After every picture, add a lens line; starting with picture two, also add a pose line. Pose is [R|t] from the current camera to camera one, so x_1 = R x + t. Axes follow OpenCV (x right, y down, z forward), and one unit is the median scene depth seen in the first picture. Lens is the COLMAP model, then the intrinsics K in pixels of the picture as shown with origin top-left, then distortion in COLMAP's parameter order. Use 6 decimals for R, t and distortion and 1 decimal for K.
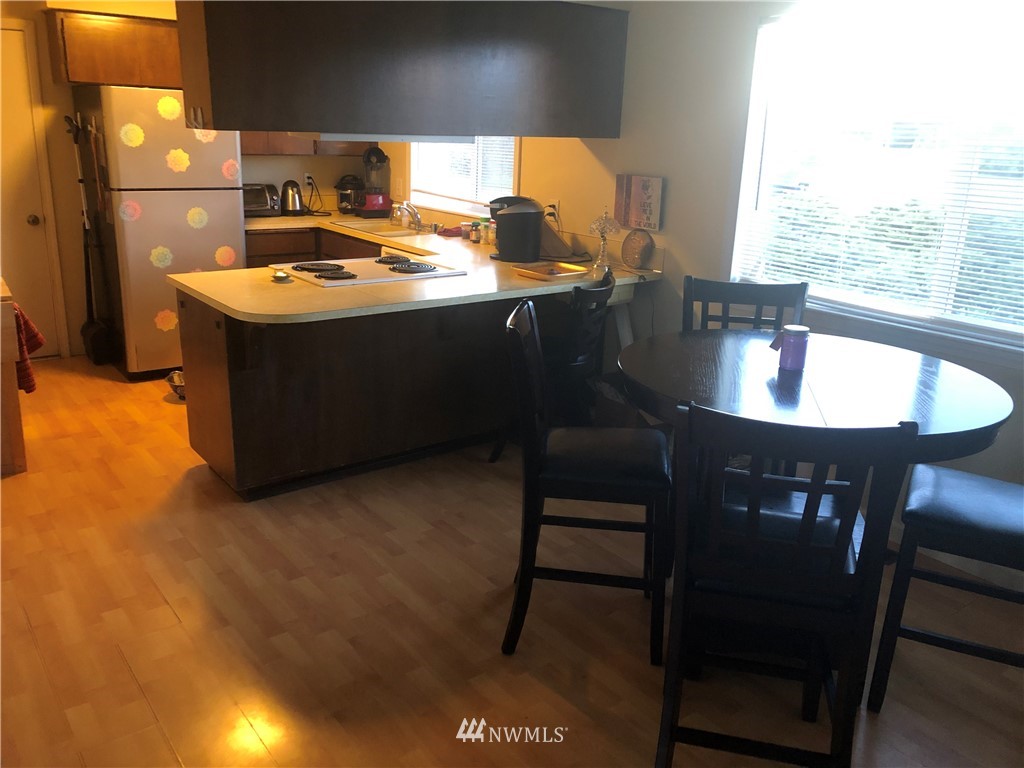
lens RADIAL K [[847.5, 0, 513.1], [0, 847.5, 378.2], [0, 0, 1]] dist [0.052793, -0.030806]
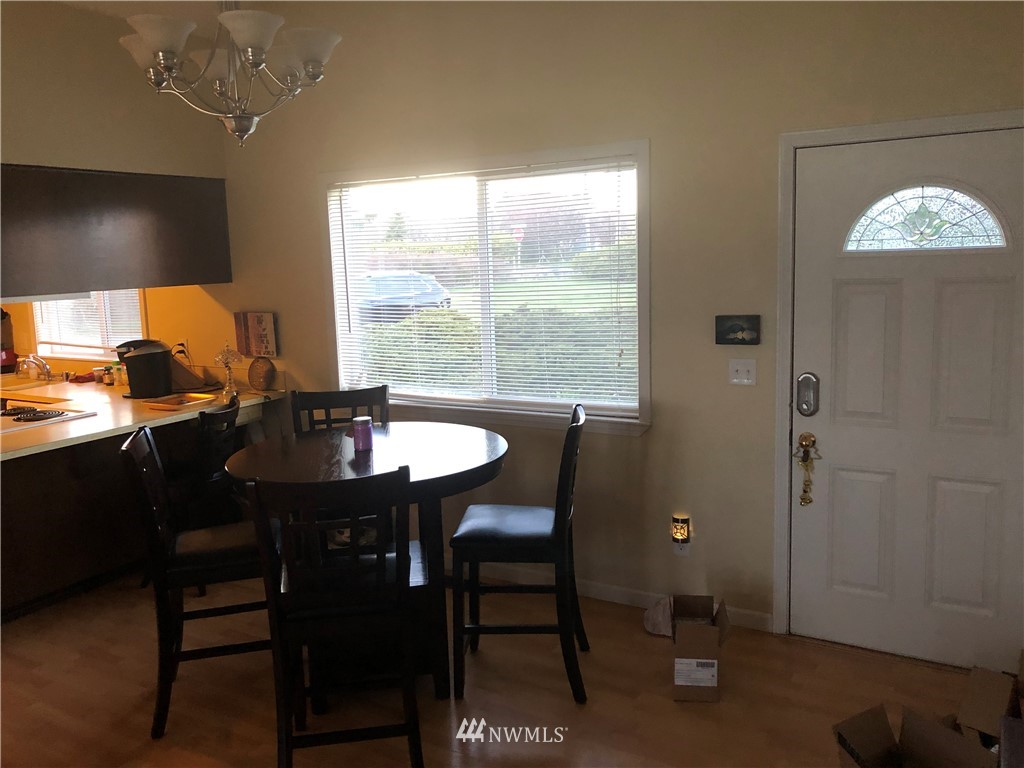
lens RADIAL K [[847.5, 0, 513.1], [0, 847.5, 378.2], [0, 0, 1]] dist [0.052793, -0.030806]
pose [[0.927818, -0.117527, 0.354036, 0.053493], [0.166036, 0.979987, -0.109807, 0.037916], [-0.334046, 0.160663, 0.928763, -0.189272]]
